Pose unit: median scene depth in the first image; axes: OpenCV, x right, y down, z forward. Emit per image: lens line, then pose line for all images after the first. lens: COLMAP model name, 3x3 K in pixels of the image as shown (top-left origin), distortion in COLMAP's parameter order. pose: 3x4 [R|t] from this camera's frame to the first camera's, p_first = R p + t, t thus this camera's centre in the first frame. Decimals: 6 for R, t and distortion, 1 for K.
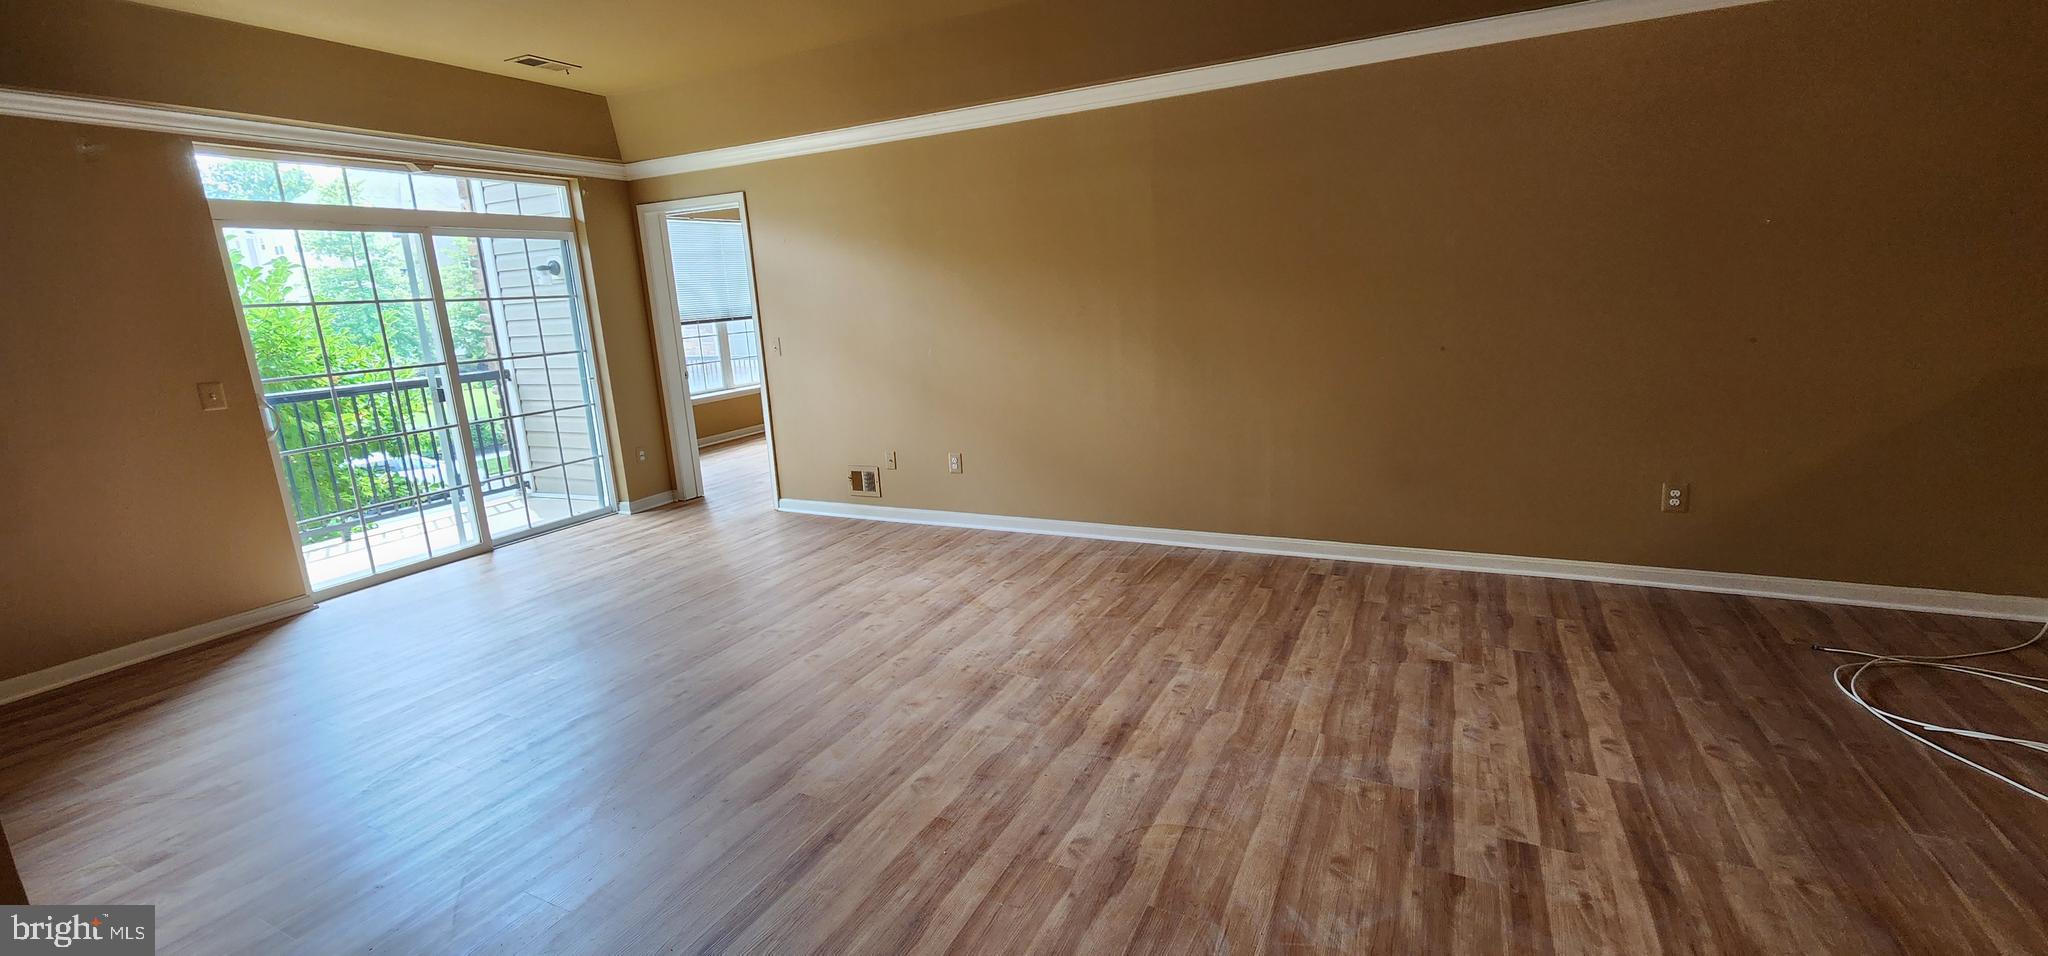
lens RADIAL K [[850.8, 0, 1024.0], [0, 850.8, 478.0], [0, 0, 1]] dist [-0.000993, -0.000312]
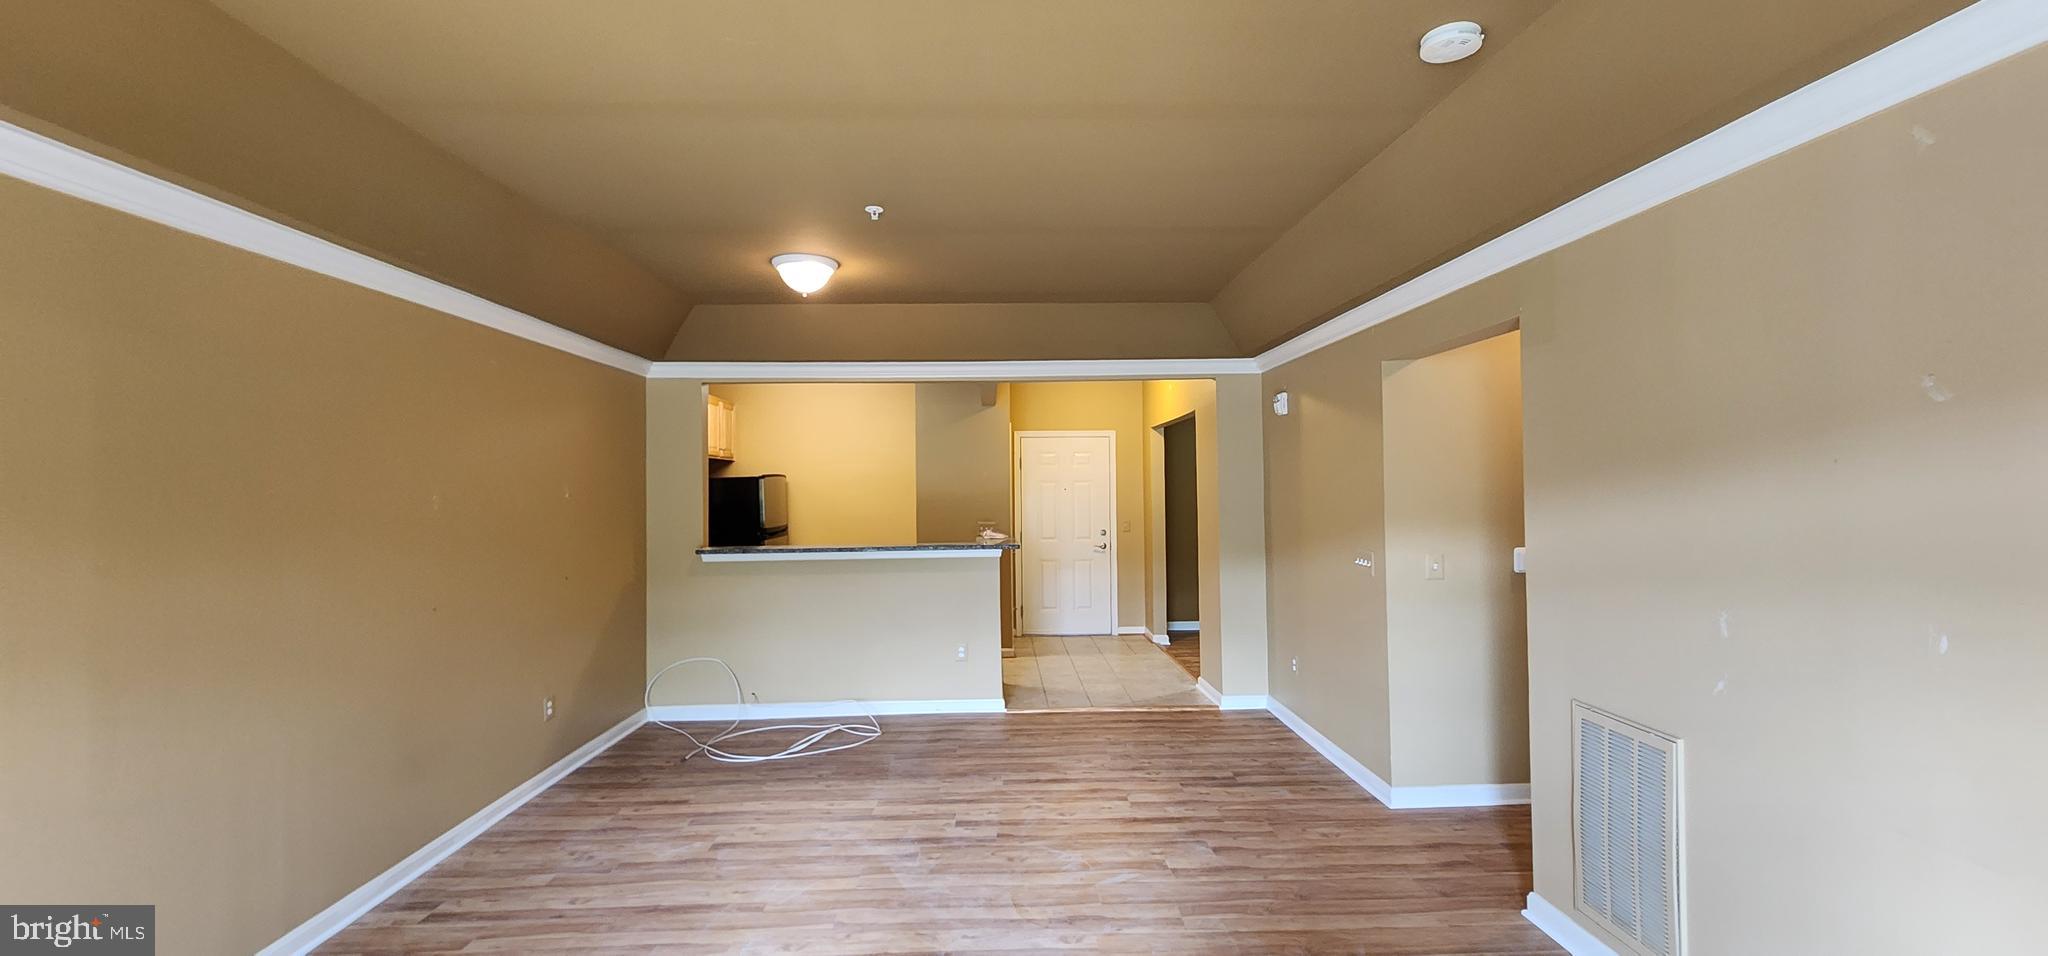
lens RADIAL K [[850.8, 0, 1024.0], [0, 850.8, 478.0], [0, 0, 1]] dist [-0.000993, -0.000312]
pose [[-0.485719, 0.070252, 0.871288, -0.836269], [0.225569, 0.973079, 0.047289, -0.255922], [-0.844509, 0.219504, -0.488489, 1.189643]]
